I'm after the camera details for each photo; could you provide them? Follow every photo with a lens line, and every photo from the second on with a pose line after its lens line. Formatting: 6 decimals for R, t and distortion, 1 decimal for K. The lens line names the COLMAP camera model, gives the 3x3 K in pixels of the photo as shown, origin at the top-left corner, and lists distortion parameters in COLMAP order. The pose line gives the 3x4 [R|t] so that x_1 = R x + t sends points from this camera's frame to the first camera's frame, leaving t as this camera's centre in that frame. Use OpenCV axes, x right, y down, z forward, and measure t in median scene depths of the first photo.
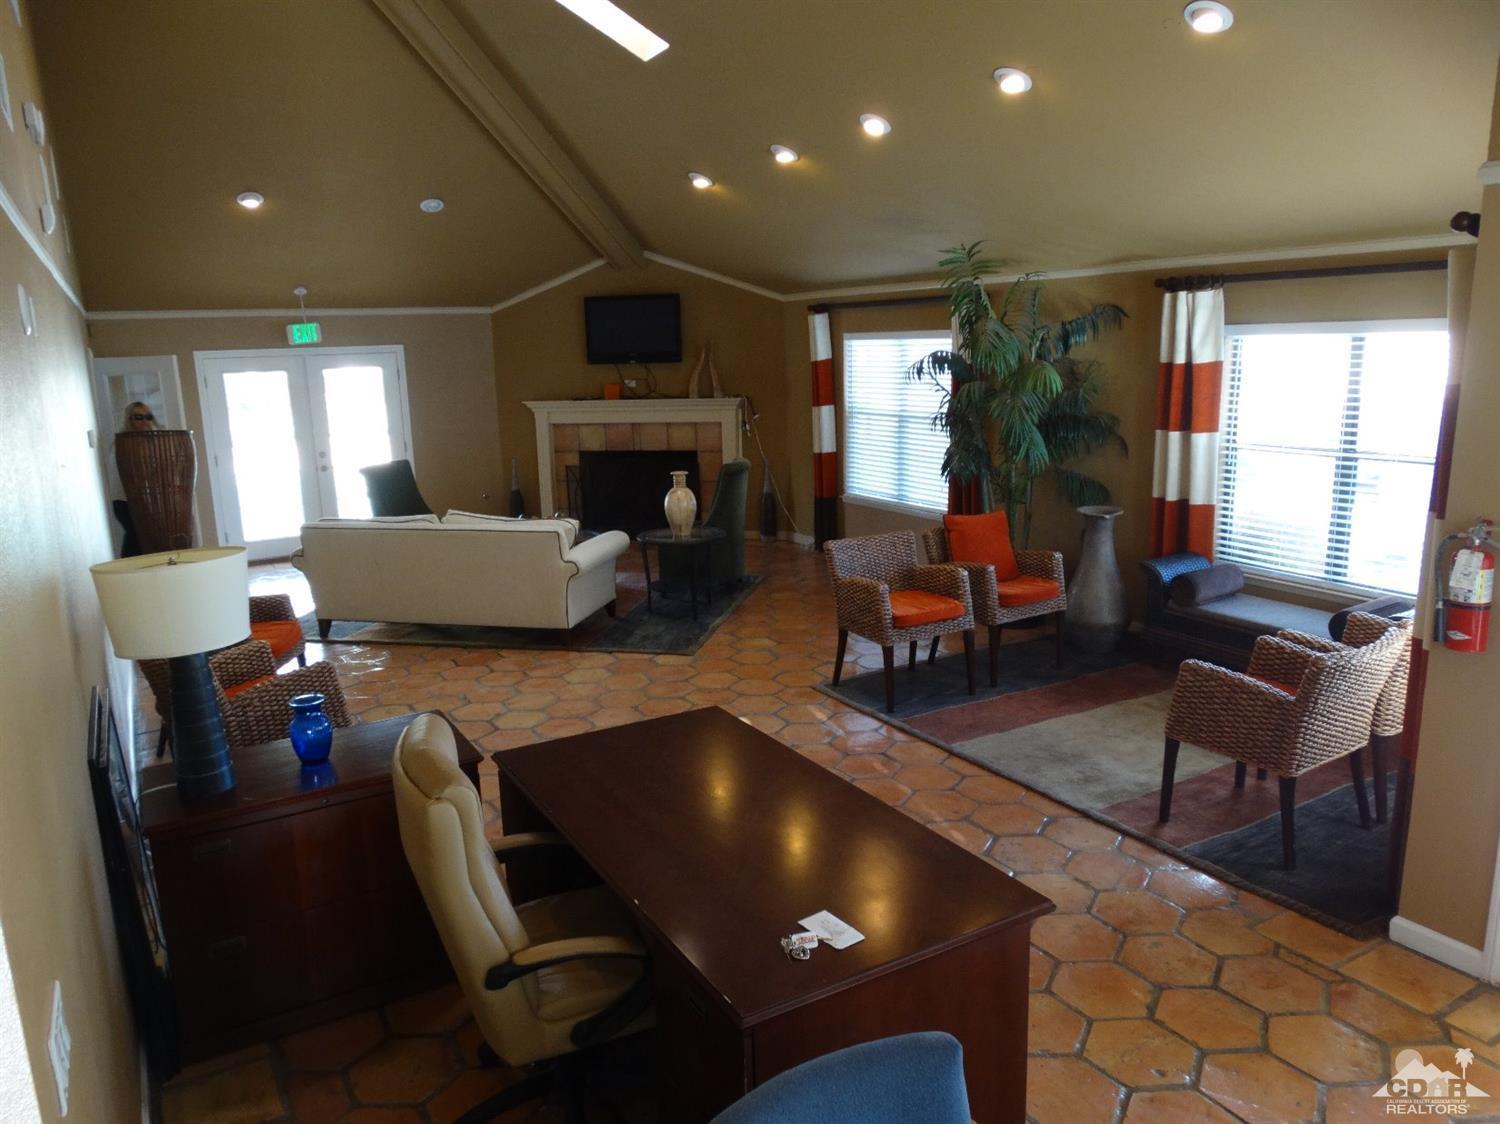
lens RADIAL K [[1053.5, 0, 750.0], [0, 1053.5, 562.0], [0, 0, 1]] dist [0.001192, 0.000058]
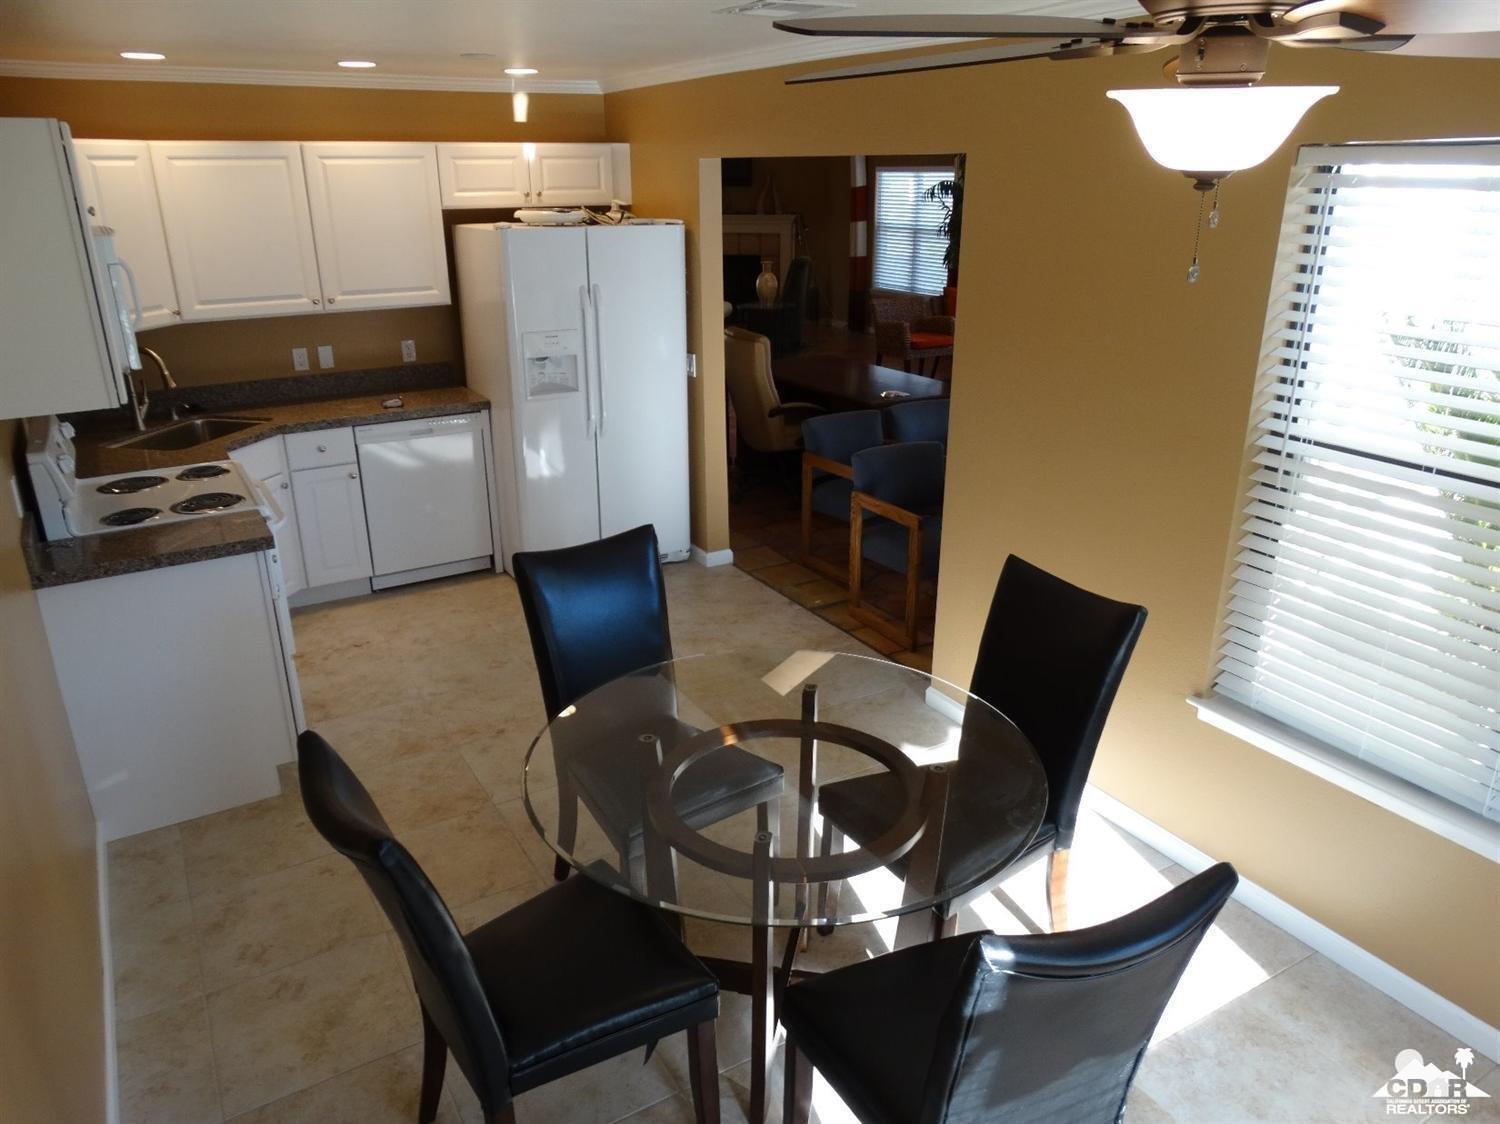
lens RADIAL K [[1054.6, 0, 750.0], [0, 1054.6, 562.0], [0, 0, 1]] dist [0.000291, 0.000098]
pose [[0.999705, 0.021092, 0.012019, -0.085711], [-0.022626, 0.988951, 0.146503, 0.099805], [-0.008797, -0.146732, 0.989137, -0.457612]]
